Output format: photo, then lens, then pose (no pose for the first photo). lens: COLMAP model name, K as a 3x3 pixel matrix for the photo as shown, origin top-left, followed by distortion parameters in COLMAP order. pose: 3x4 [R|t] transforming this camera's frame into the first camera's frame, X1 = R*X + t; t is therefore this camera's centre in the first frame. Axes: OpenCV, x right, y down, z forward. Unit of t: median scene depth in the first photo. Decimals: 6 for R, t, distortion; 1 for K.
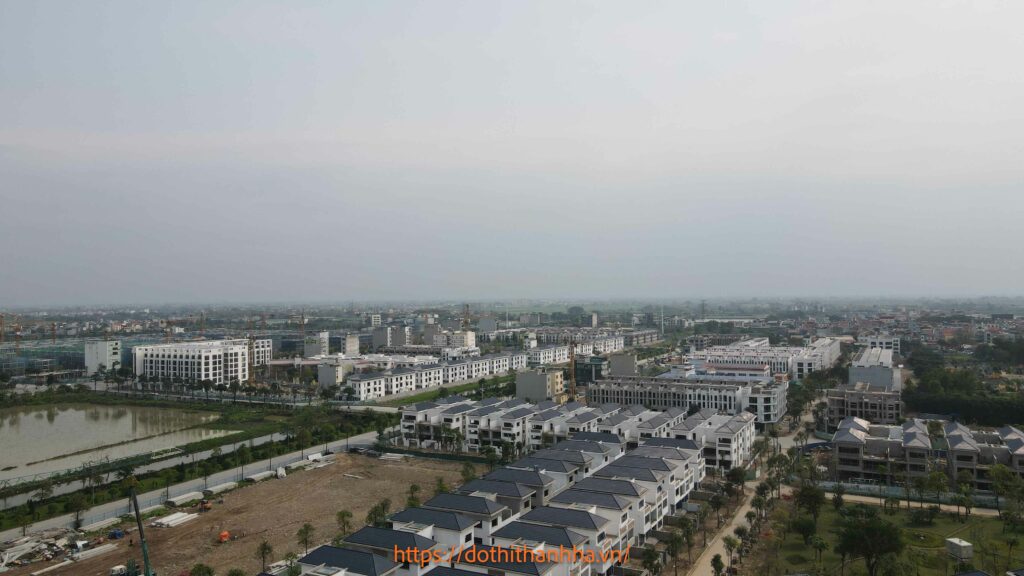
lens RADIAL K [[750.1, 0, 508.6], [0, 750.1, 297.2], [0, 0, 1]] dist [-0.006170, 0.032659]
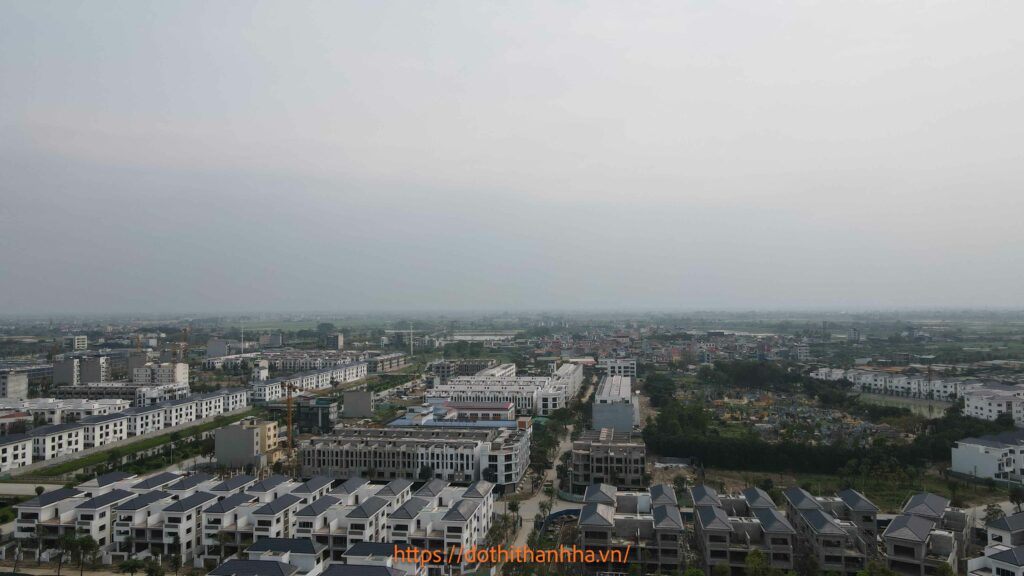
lens RADIAL K [[750.1, 0, 509.7], [0, 750.1, 292.0], [0, 0, 1]] dist [-0.006170, 0.032659]
pose [[0.948763, 0.009923, 0.315832, 0.067645], [-0.002595, 0.999718, -0.023613, -0.033006], [-0.315978, 0.021584, 0.948521, 0.164714]]
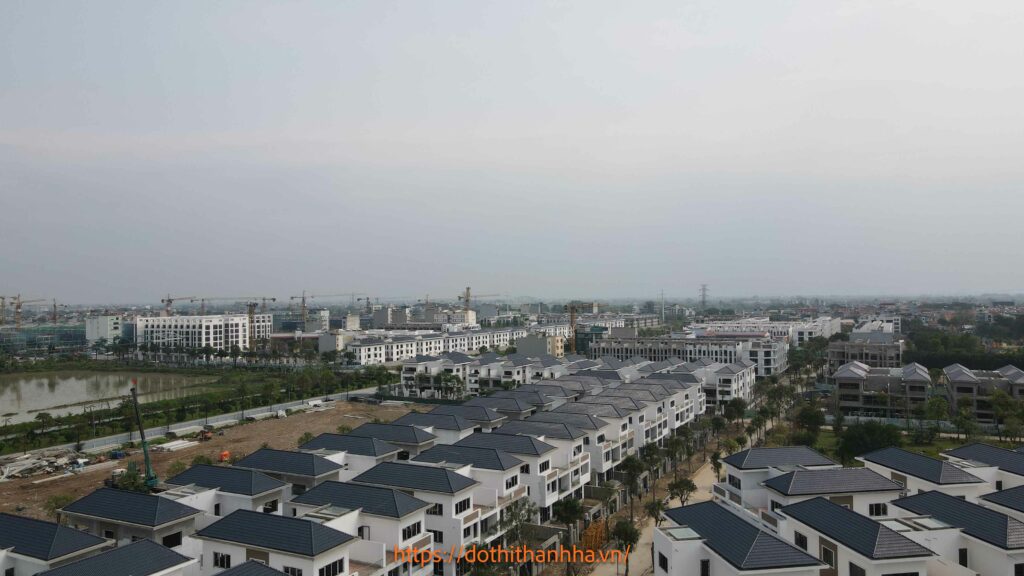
lens RADIAL K [[750.1, 0, 508.4], [0, 750.1, 293.3], [0, 0, 1]] dist [-0.006170, 0.032659]
pose [[0.999999, -0.000394, -0.001184, 0.000500], [0.000386, 0.999982, -0.006045, 0.060846], [0.001186, 0.006044, 0.999981, -0.000903]]
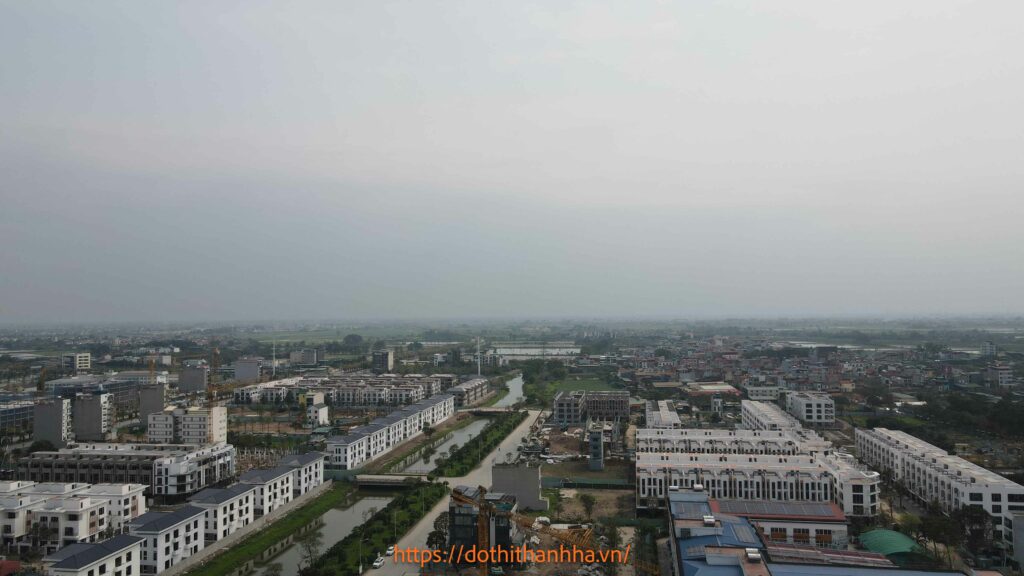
lens RADIAL K [[750.1, 0, 509.7], [0, 750.1, 291.7], [0, 0, 1]] dist [-0.006170, 0.032659]
pose [[0.951750, 0.009382, 0.306730, -0.031142], [0.000970, 0.999436, -0.033580, -0.050686], [-0.306872, 0.032258, 0.951204, 0.792117]]
